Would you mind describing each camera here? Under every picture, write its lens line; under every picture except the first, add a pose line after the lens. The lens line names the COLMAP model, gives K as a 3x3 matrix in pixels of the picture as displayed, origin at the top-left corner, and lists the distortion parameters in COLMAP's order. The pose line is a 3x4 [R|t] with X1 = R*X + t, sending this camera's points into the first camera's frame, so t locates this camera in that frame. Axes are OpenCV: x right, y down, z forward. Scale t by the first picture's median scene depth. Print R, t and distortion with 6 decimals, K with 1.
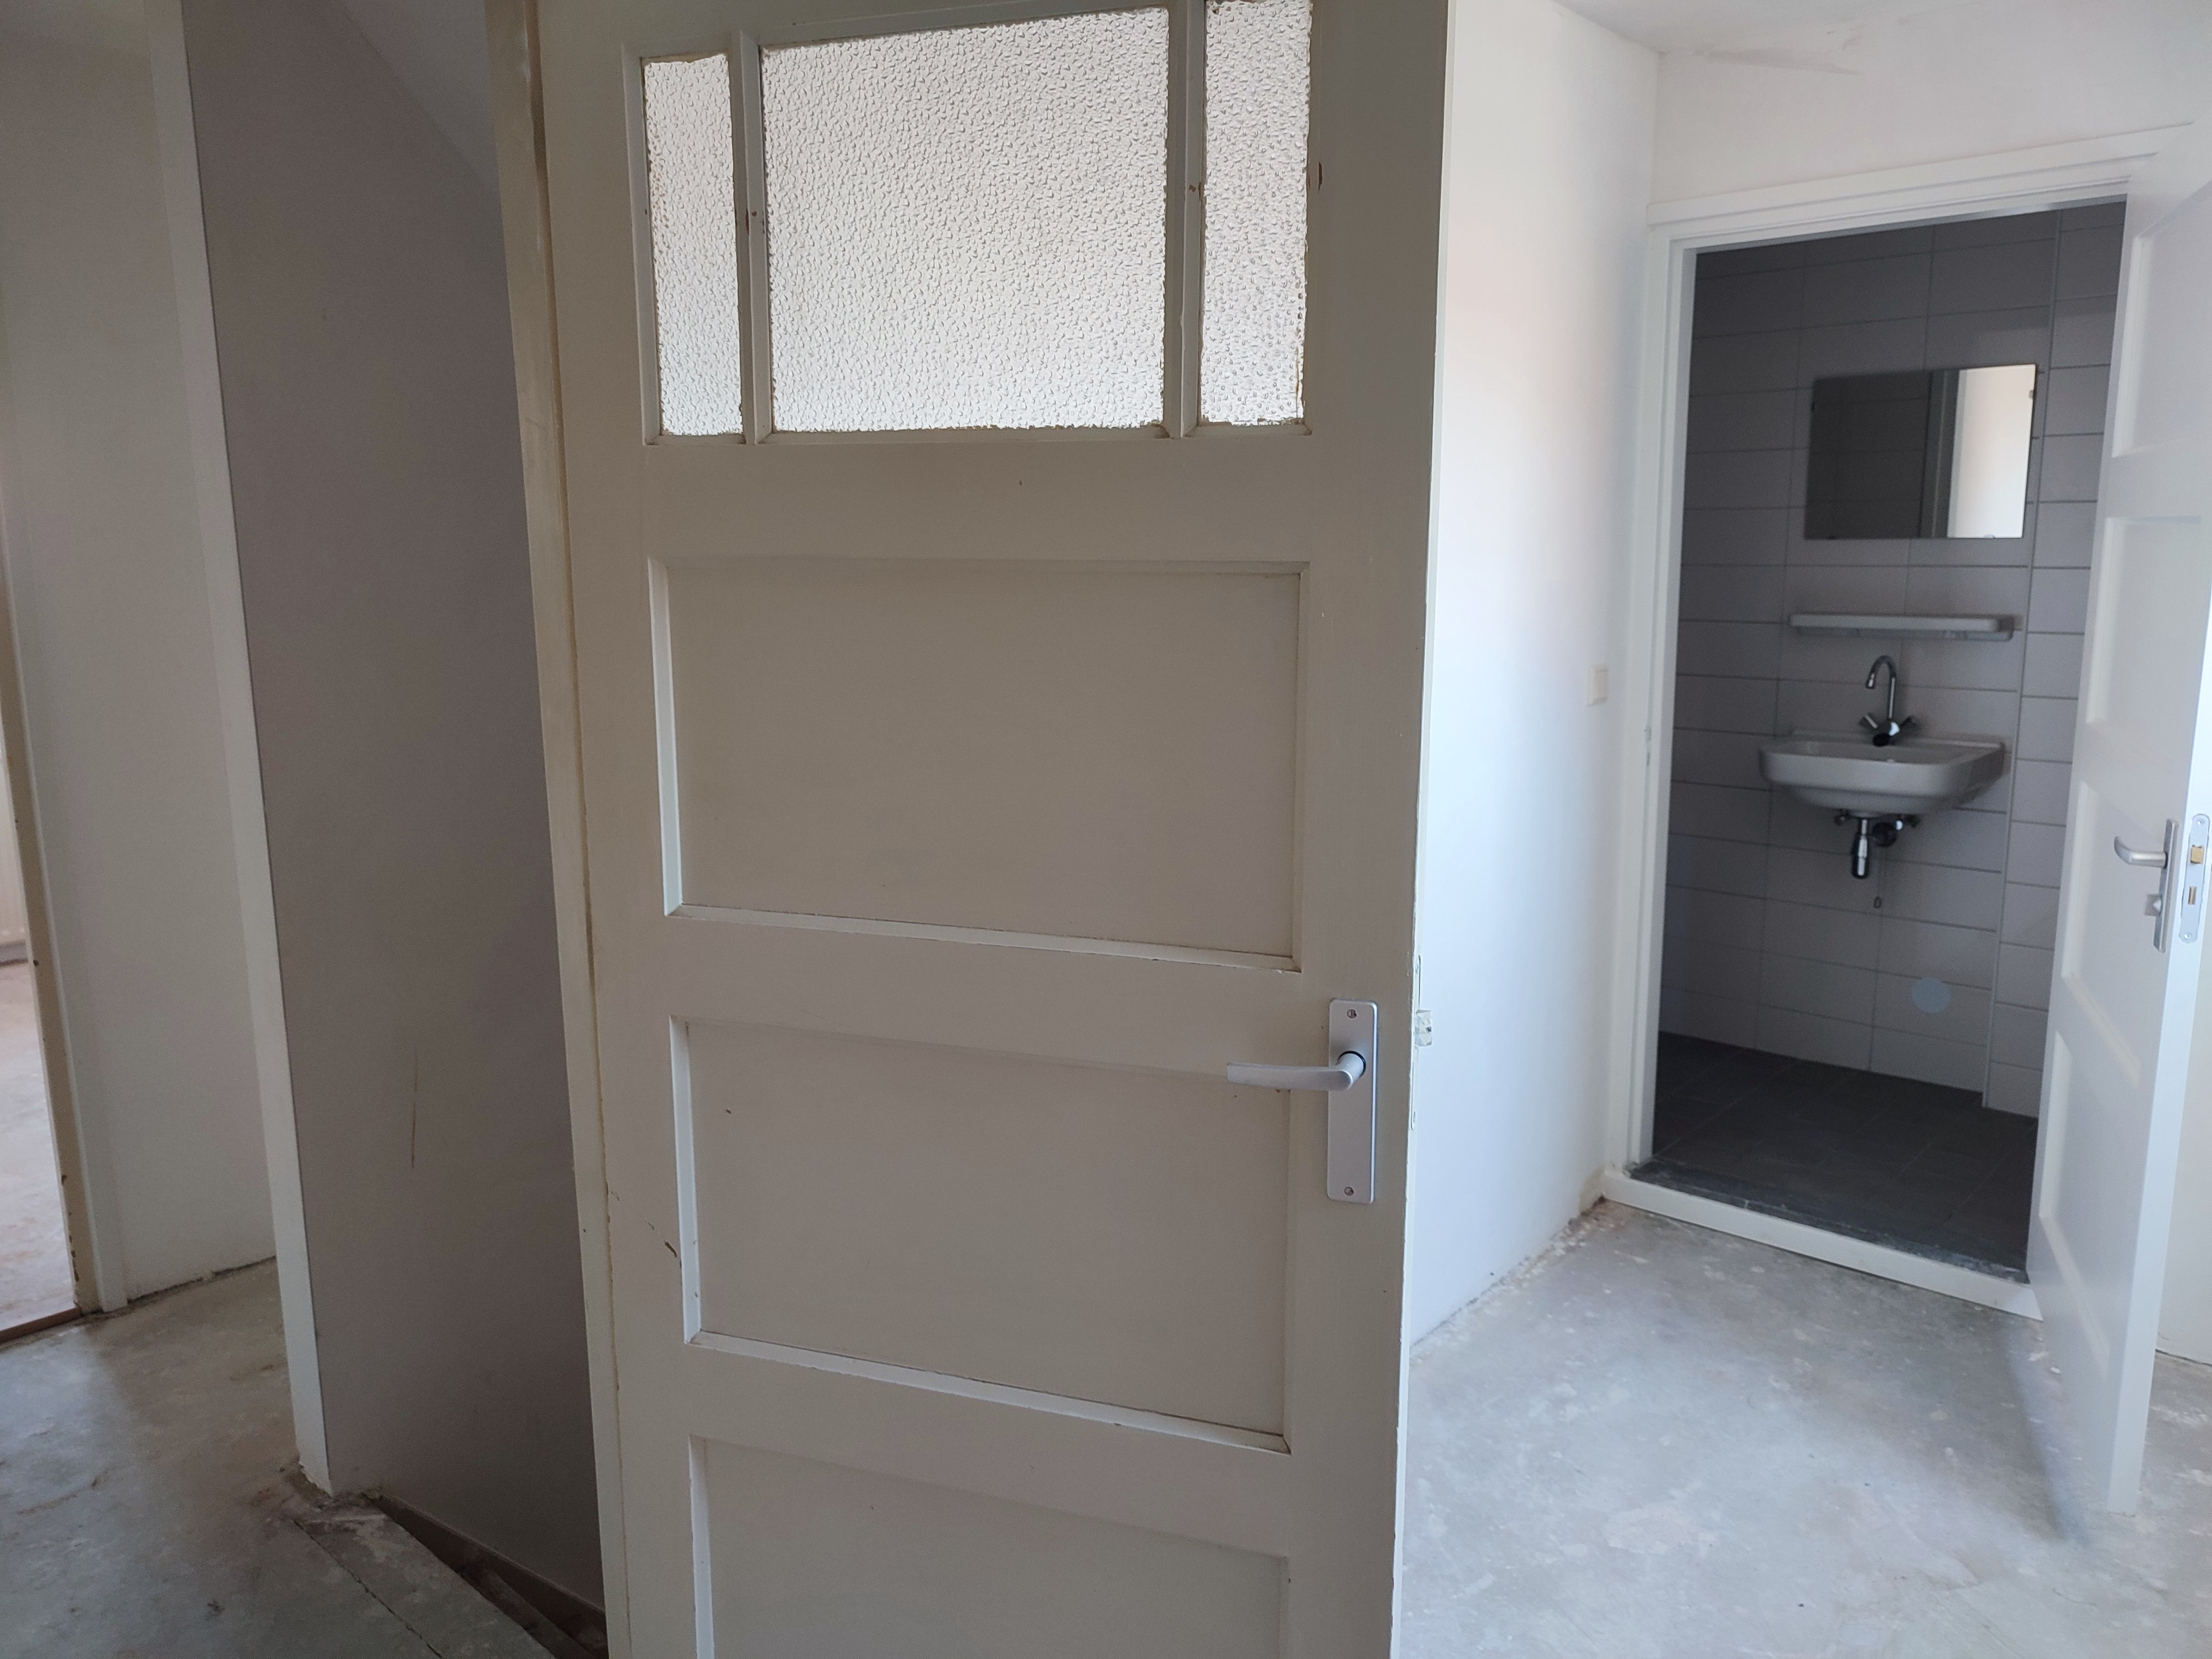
lens RADIAL K [[1606.2, 0, 1104.6], [0, 1606.2, 806.1], [0, 0, 1]] dist [0.004781, 0.005509]
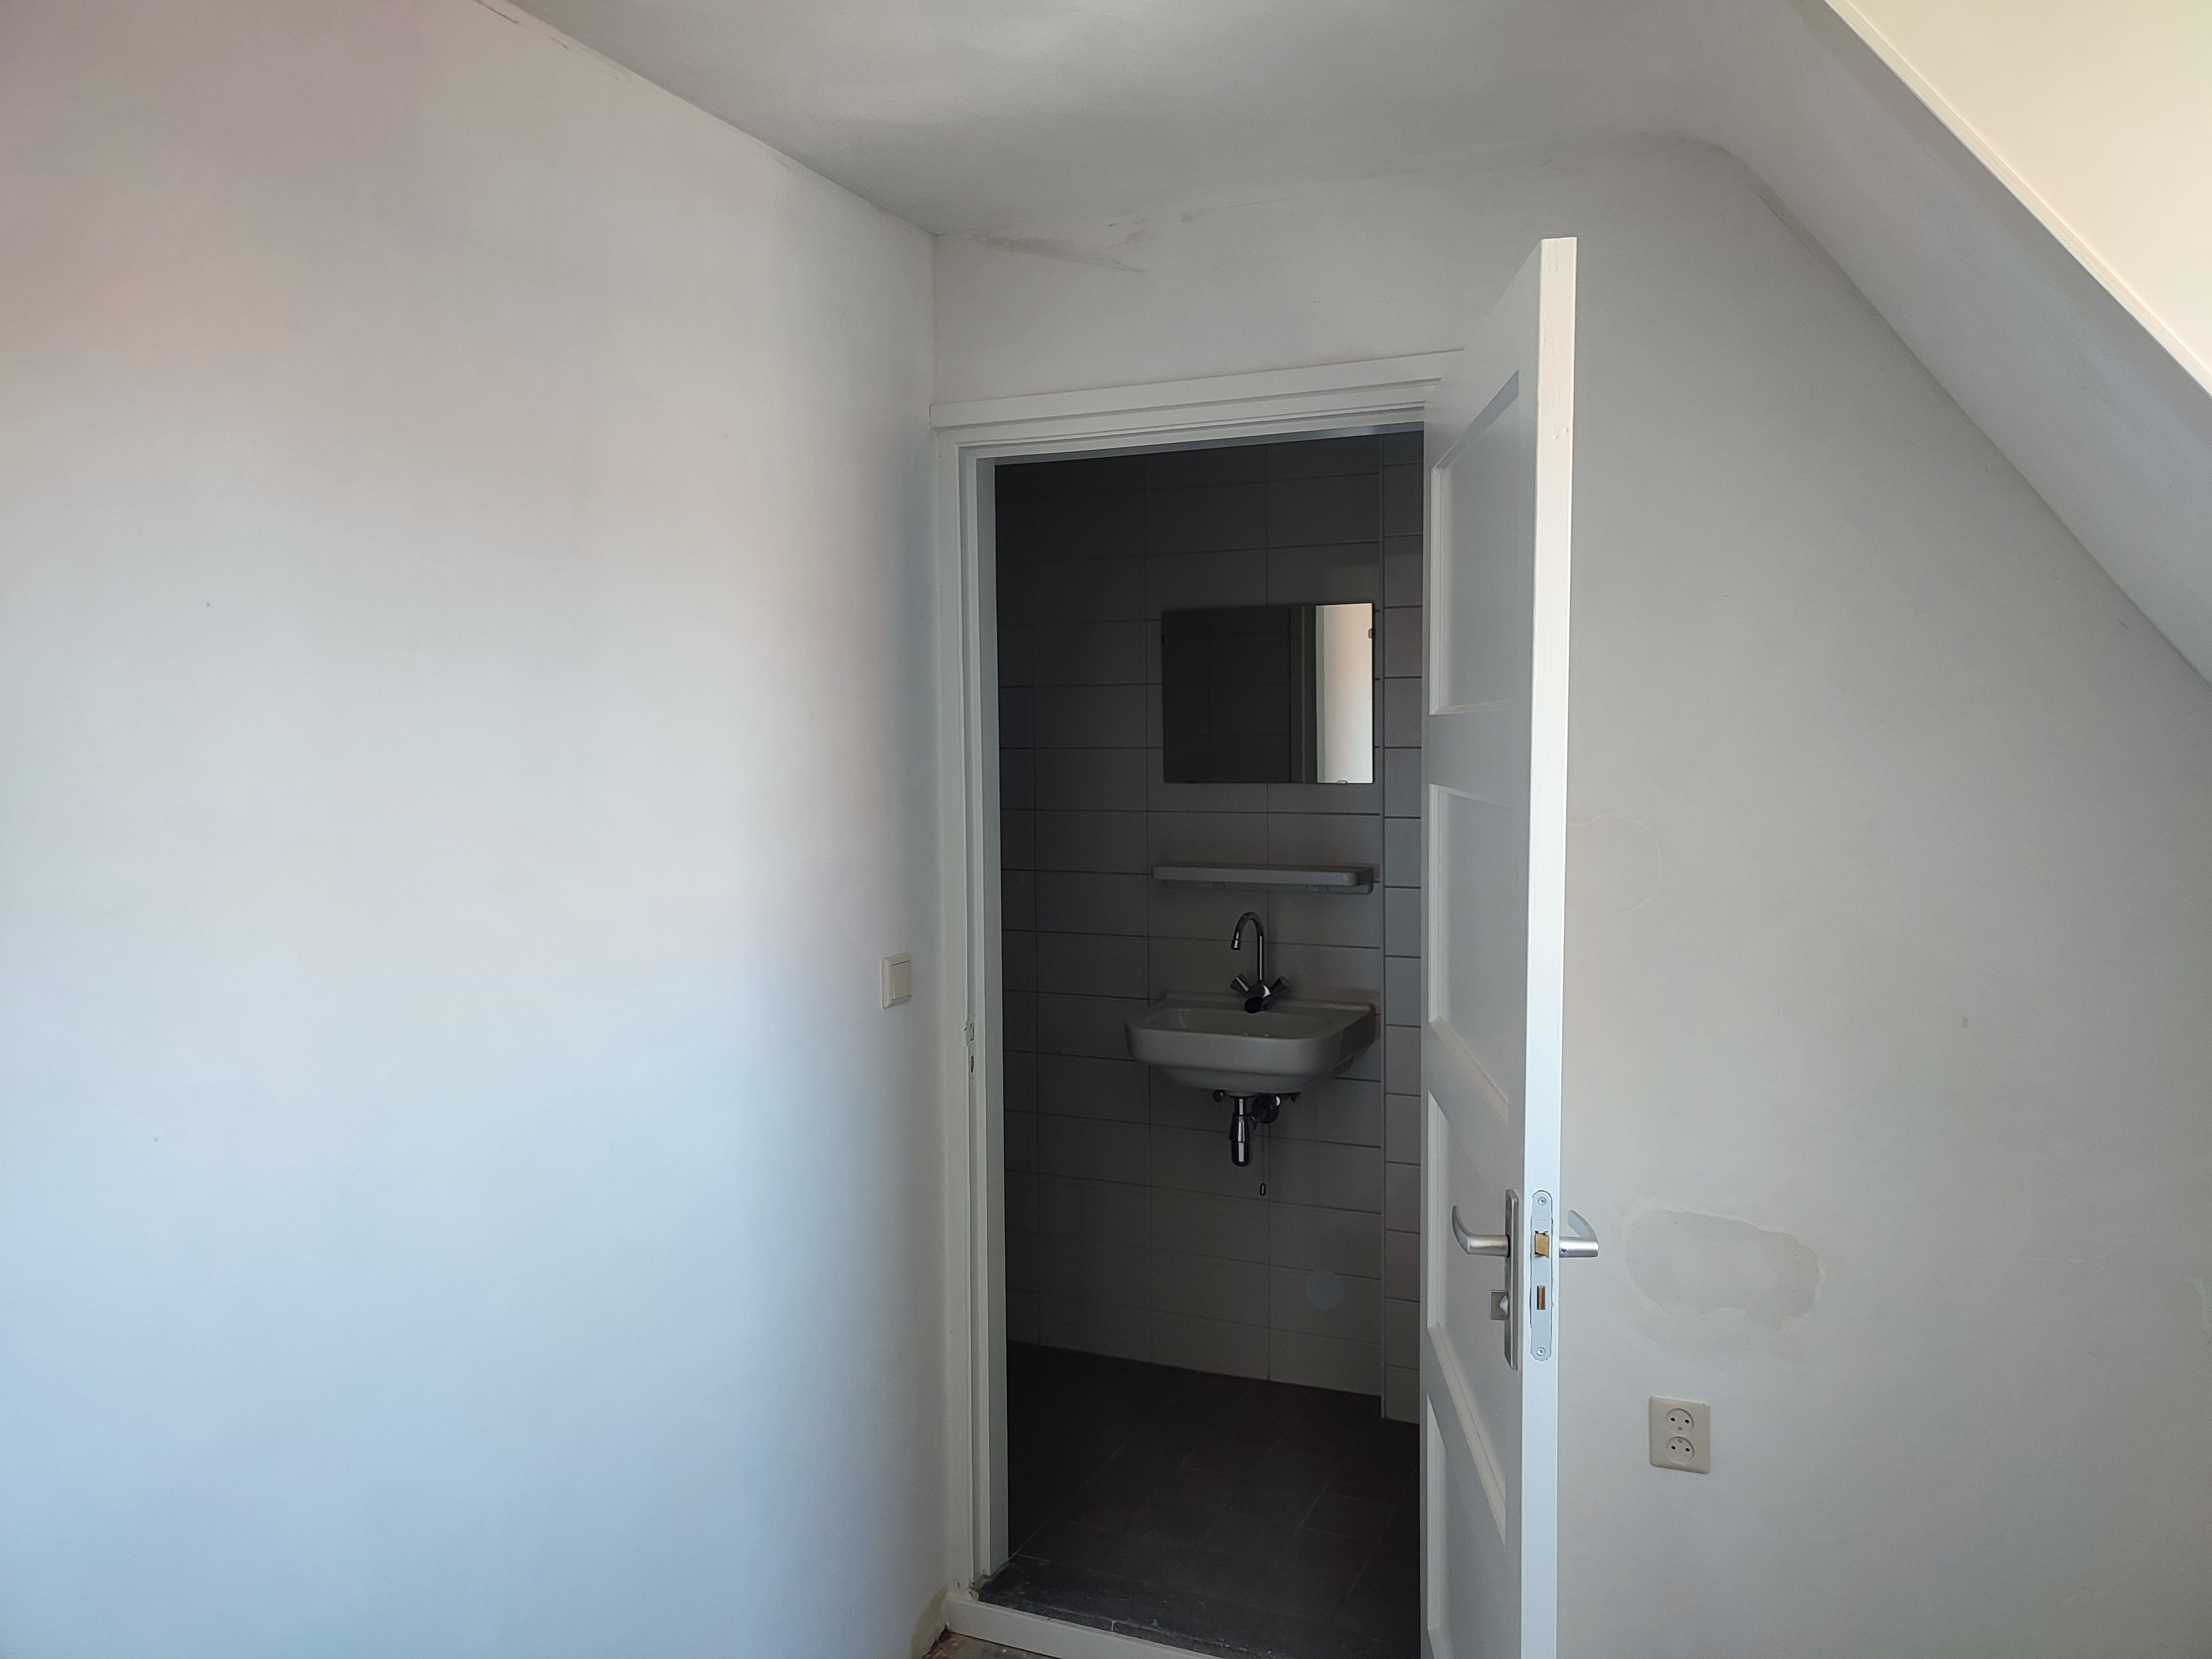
lens RADIAL K [[1606.2, 0, 1104.6], [0, 1606.2, 806.1], [0, 0, 1]] dist [0.004781, 0.005509]
pose [[0.951022, -0.012901, 0.308855, 0.144833], [0.052667, 0.991283, -0.120765, -0.053682], [-0.304605, 0.131117, 0.943411, 0.185526]]
